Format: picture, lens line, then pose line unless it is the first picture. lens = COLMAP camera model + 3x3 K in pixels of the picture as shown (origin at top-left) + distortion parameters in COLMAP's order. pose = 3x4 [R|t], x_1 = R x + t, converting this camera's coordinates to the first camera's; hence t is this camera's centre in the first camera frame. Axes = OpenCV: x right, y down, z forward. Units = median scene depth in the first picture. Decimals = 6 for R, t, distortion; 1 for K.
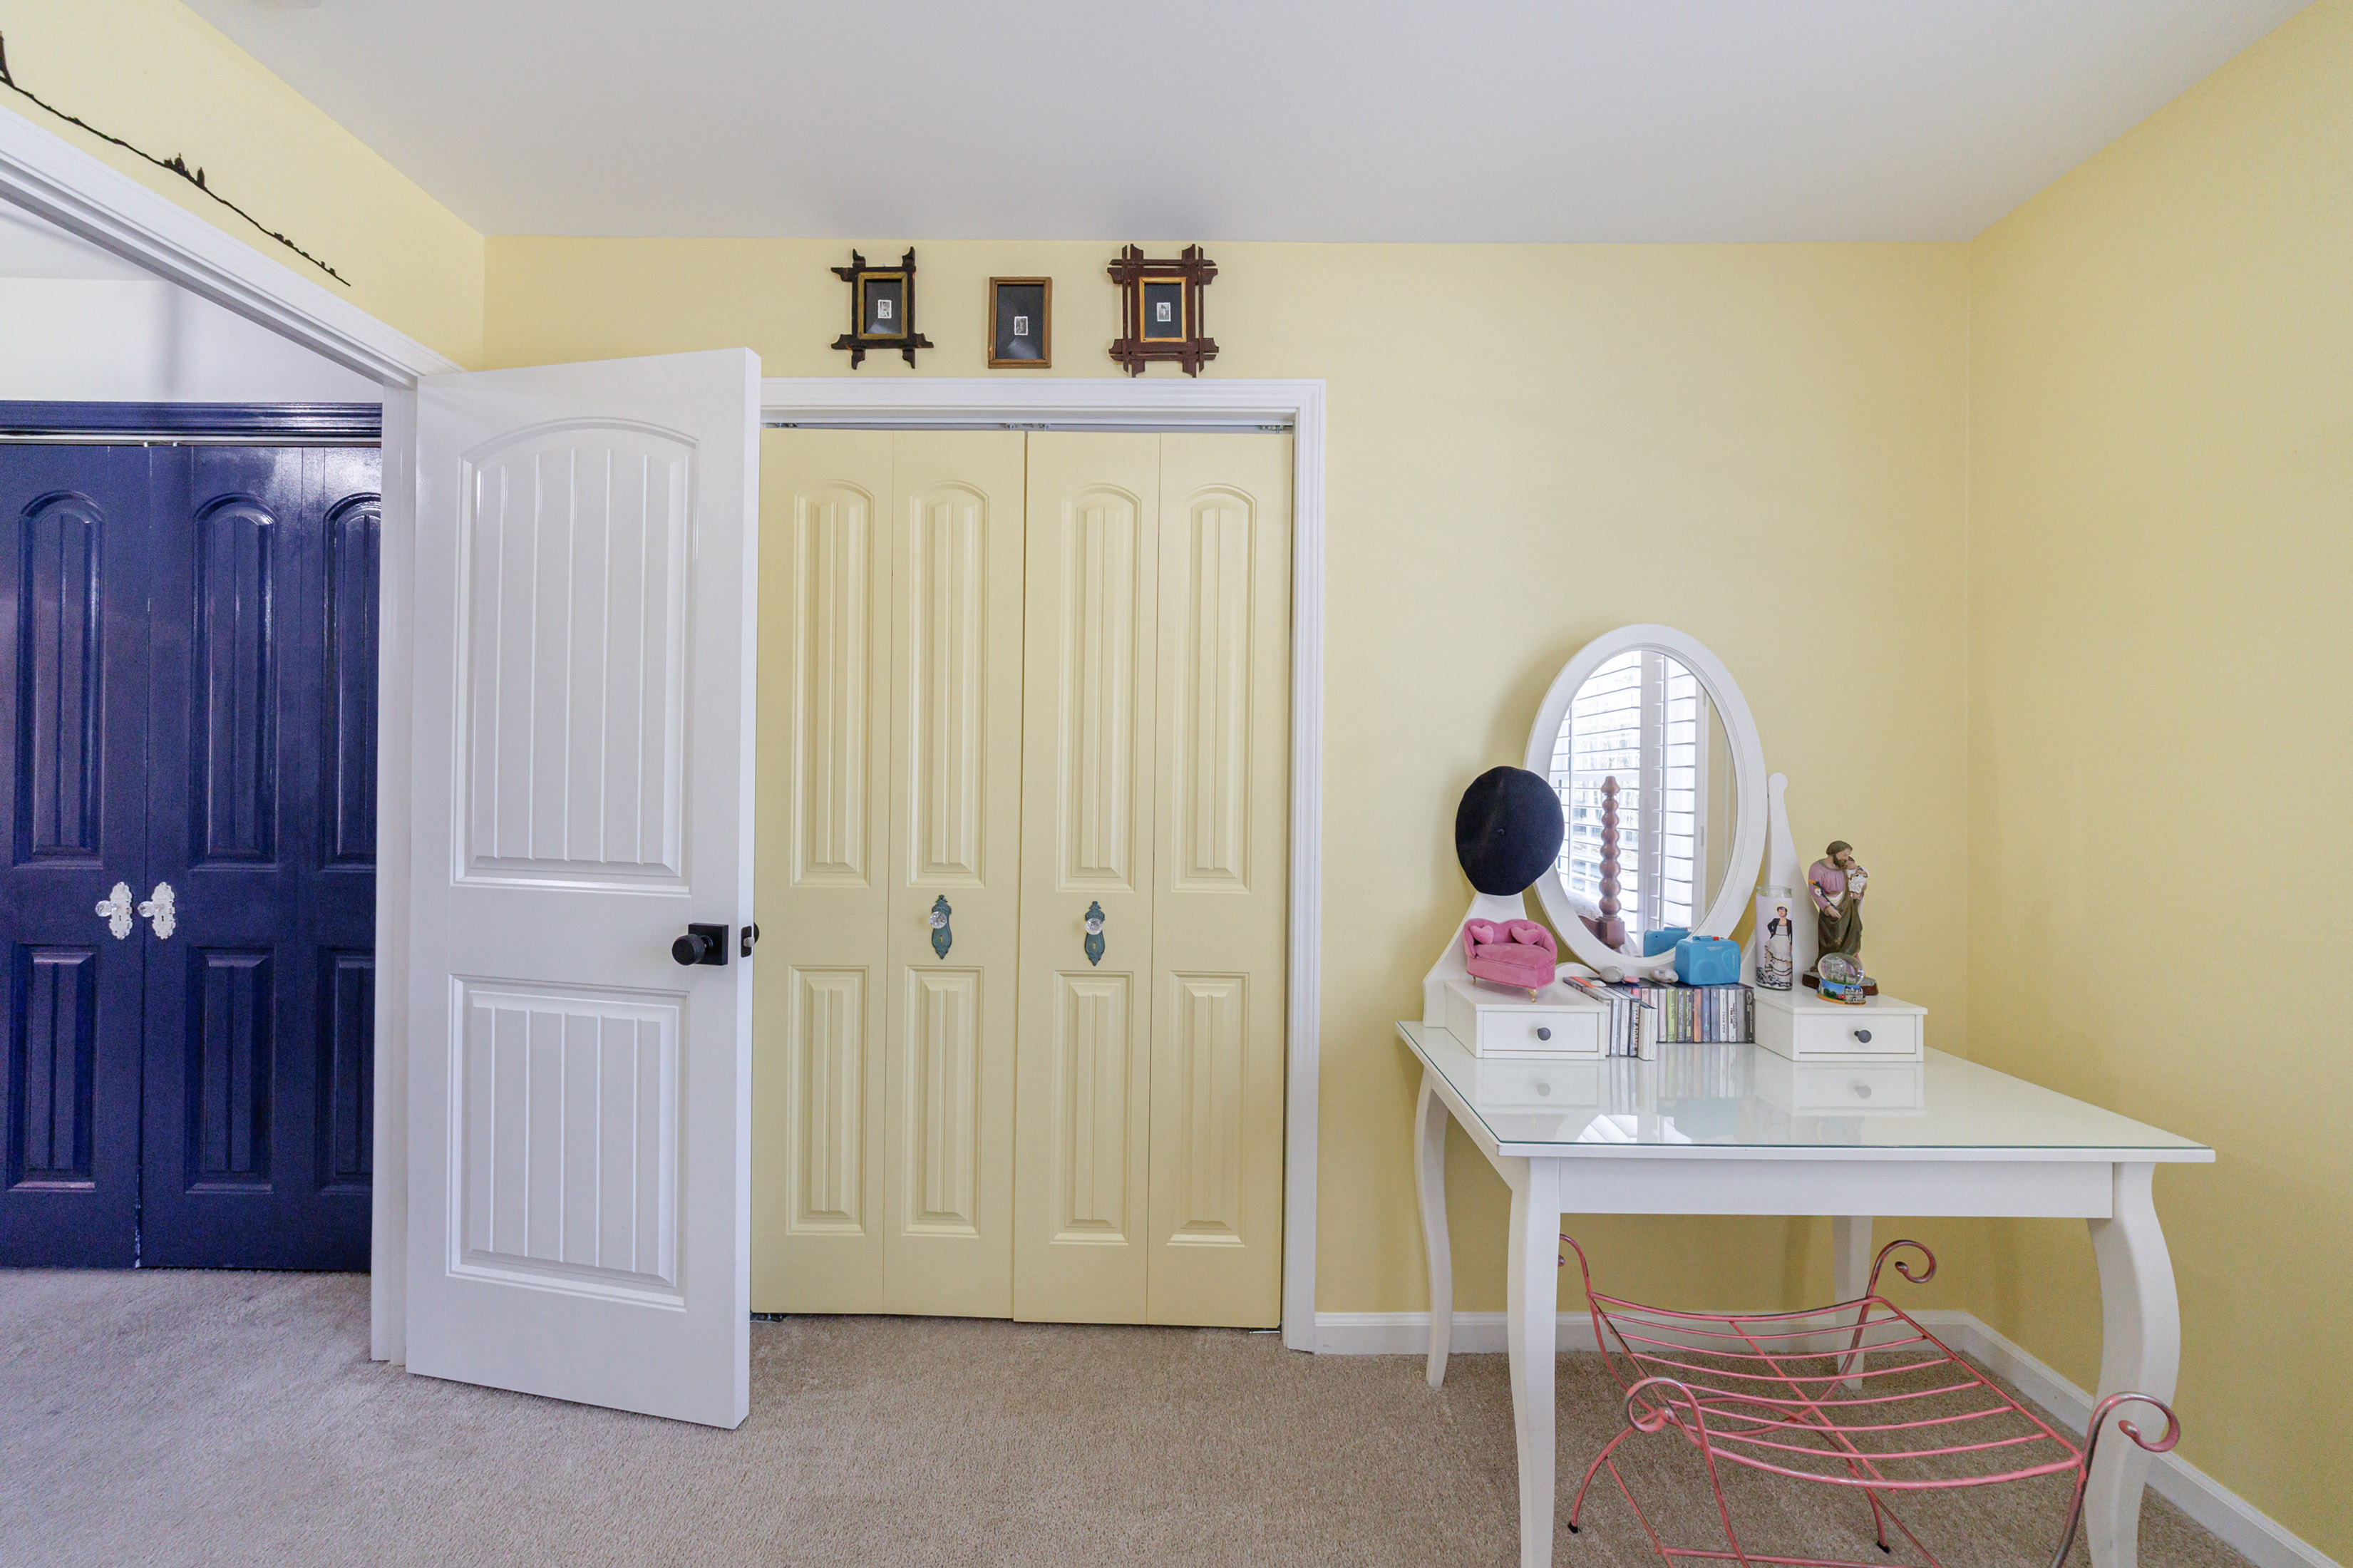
lens RADIAL K [[686.1, 0, 1176.5], [0, 686.1, 784.0], [0, 0, 1]] dist [0.000614, 0.001937]
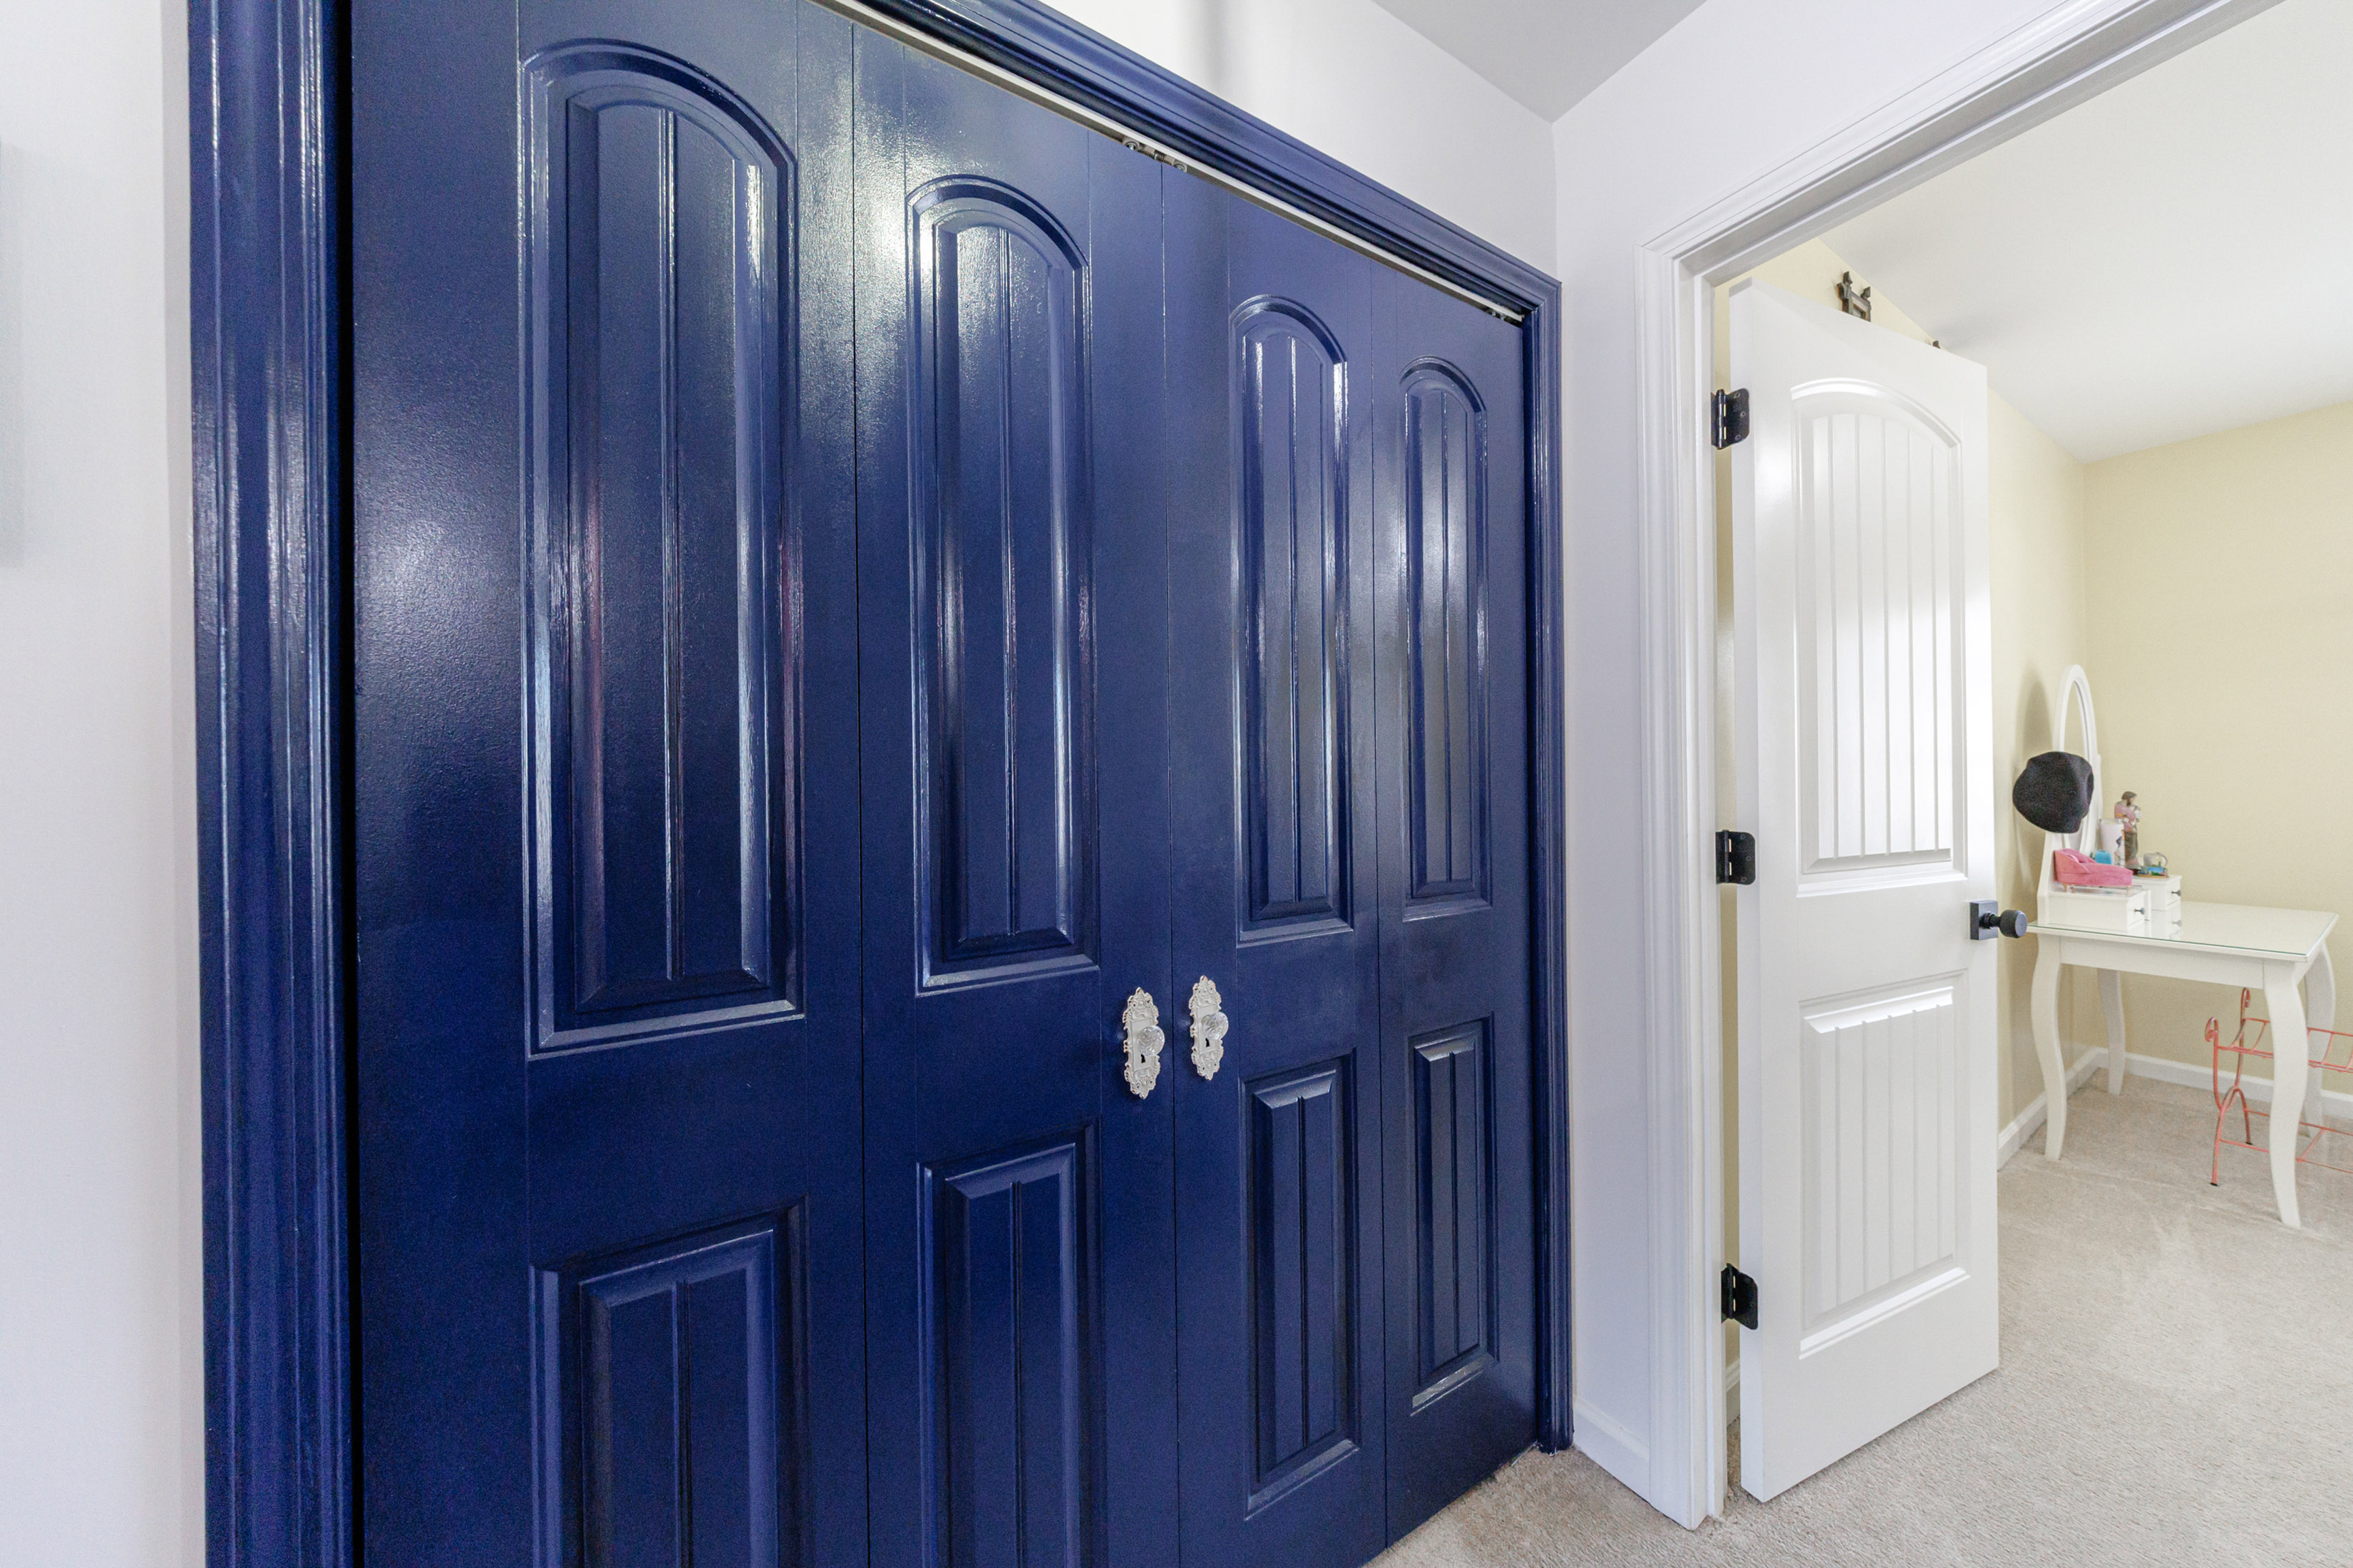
lens RADIAL K [[759.7, 0, 1175.2], [0, 759.7, 817.0], [0, 0, 1]] dist [-0.000990, -0.000100]
pose [[0.854561, -0.043409, 0.517534, -1.777179], [0.052102, 0.998639, -0.002268, 0.025320], [-0.516731, 0.028903, 0.855660, 0.517063]]
